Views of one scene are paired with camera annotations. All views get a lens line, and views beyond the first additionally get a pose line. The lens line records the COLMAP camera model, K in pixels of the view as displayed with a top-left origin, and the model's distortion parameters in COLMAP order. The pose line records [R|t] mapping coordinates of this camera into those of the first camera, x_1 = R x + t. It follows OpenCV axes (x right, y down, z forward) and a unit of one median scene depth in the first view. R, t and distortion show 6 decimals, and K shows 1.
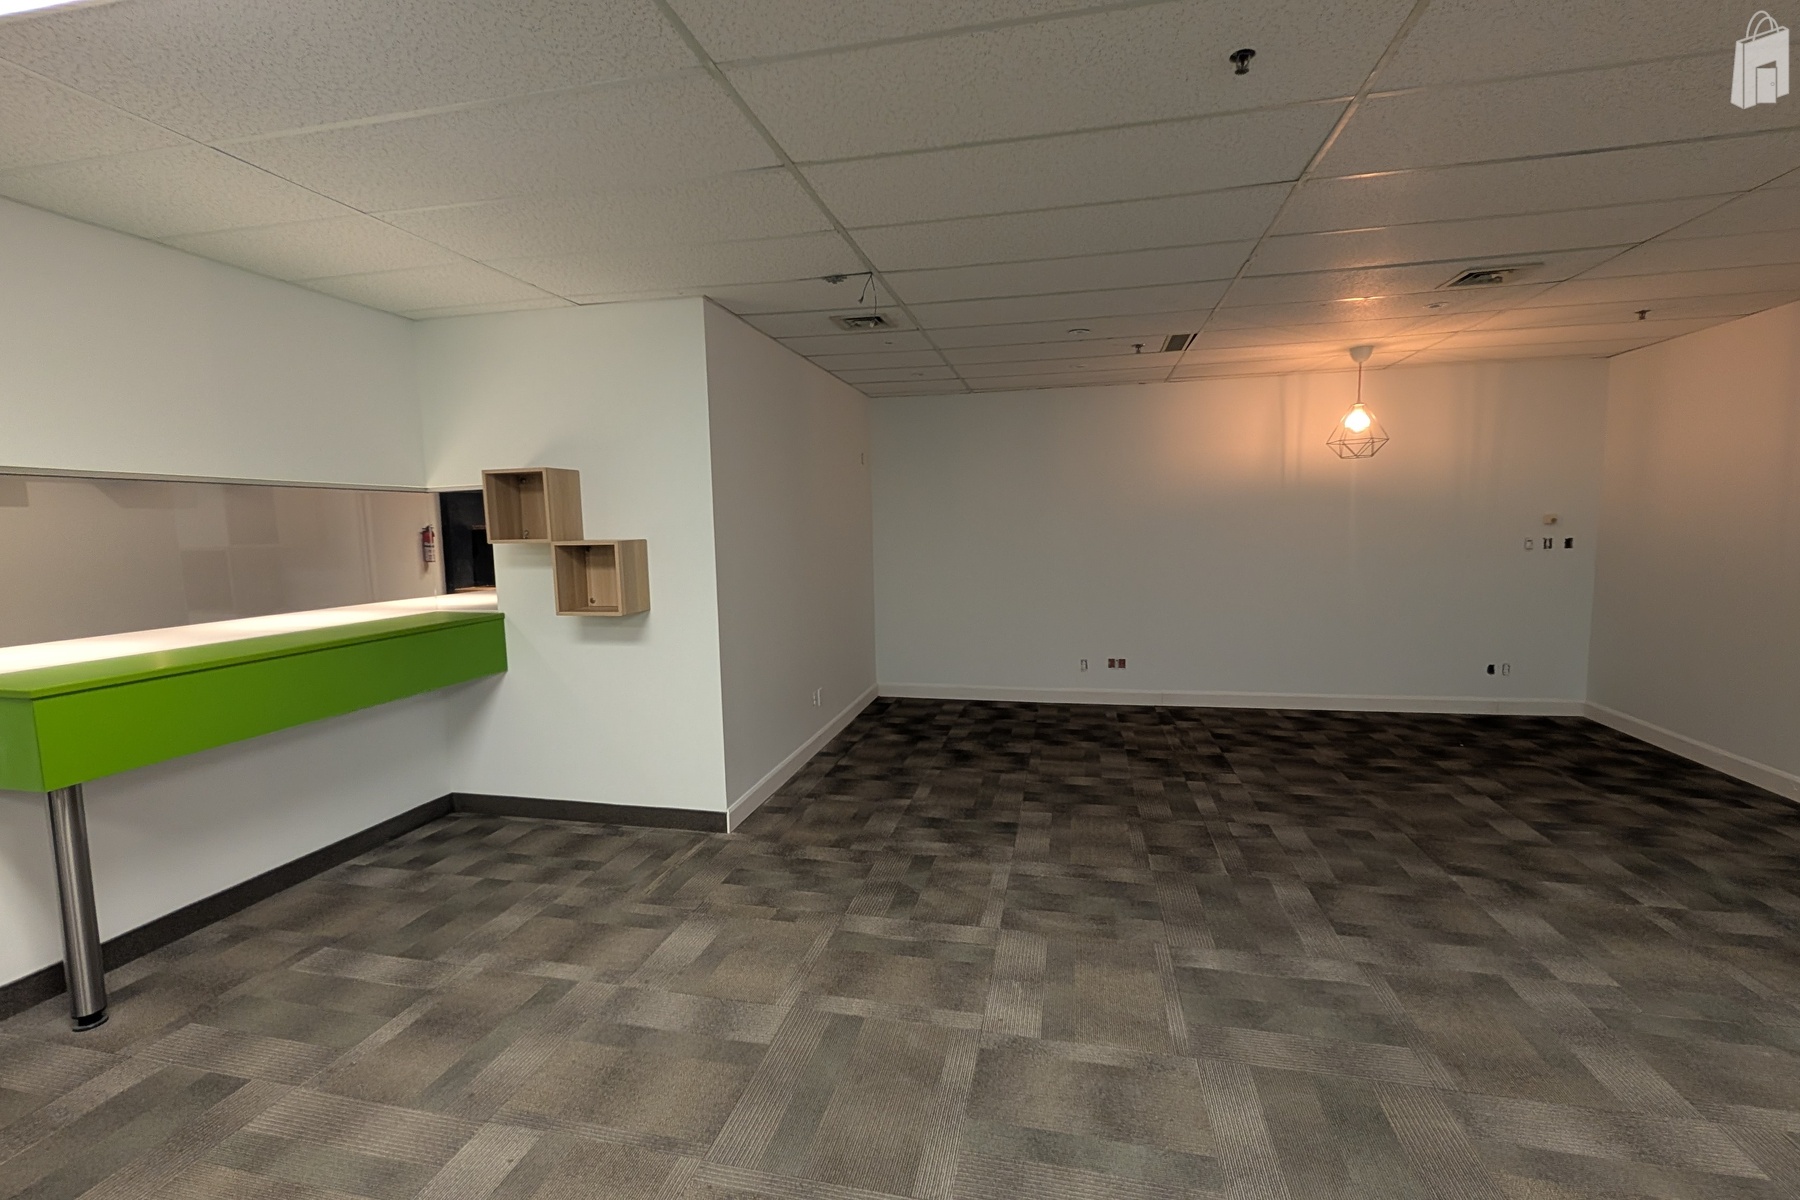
lens RADIAL K [[773.6, 0, 901.4], [0, 773.6, 606.8], [0, 0, 1]] dist [0.000663, 0.000225]
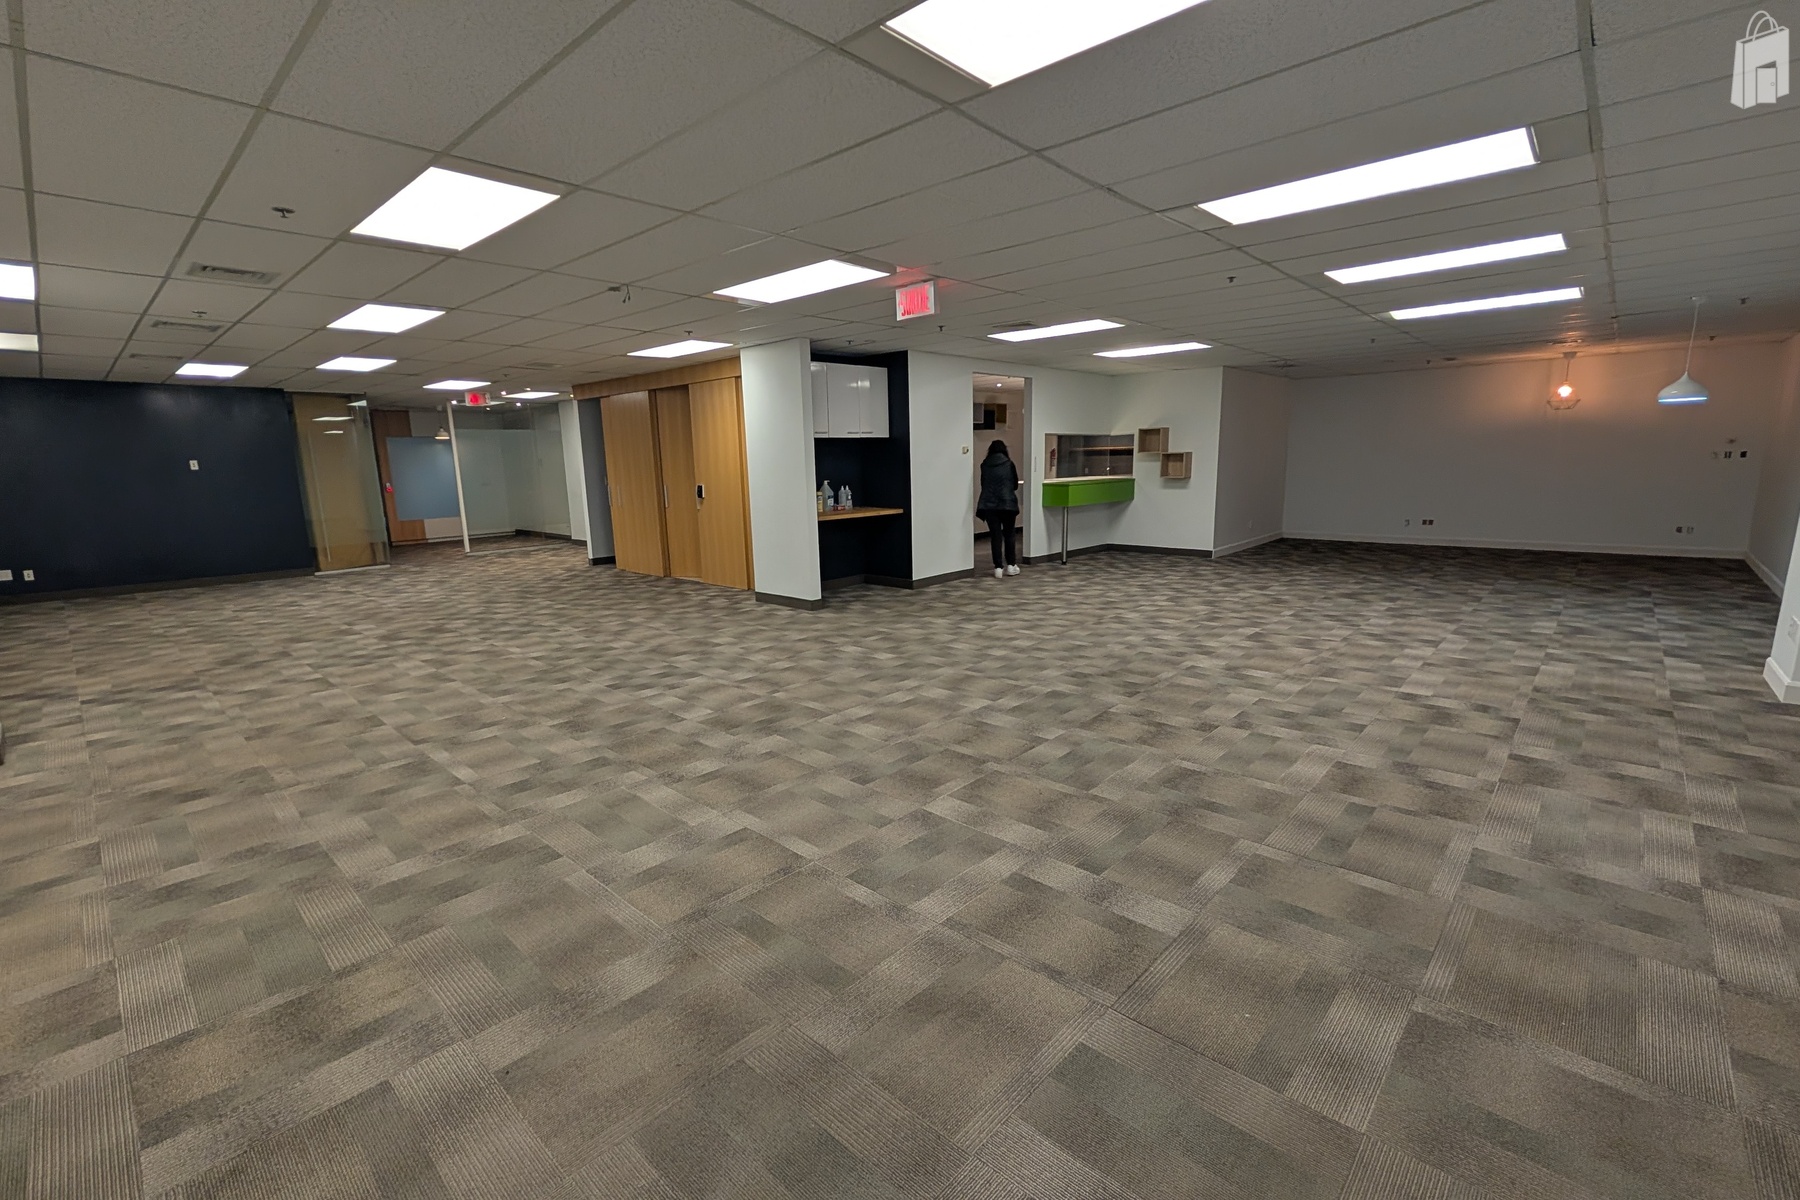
lens RADIAL K [[773.6, 0, 901.4], [0, 773.6, 606.8], [0, 0, 1]] dist [0.000663, 0.000225]
pose [[0.871480, 0.092817, -0.481569, 0.142246], [-0.046433, 0.993133, 0.107386, 0.202314], [0.488229, -0.071224, 0.869805, -1.853754]]
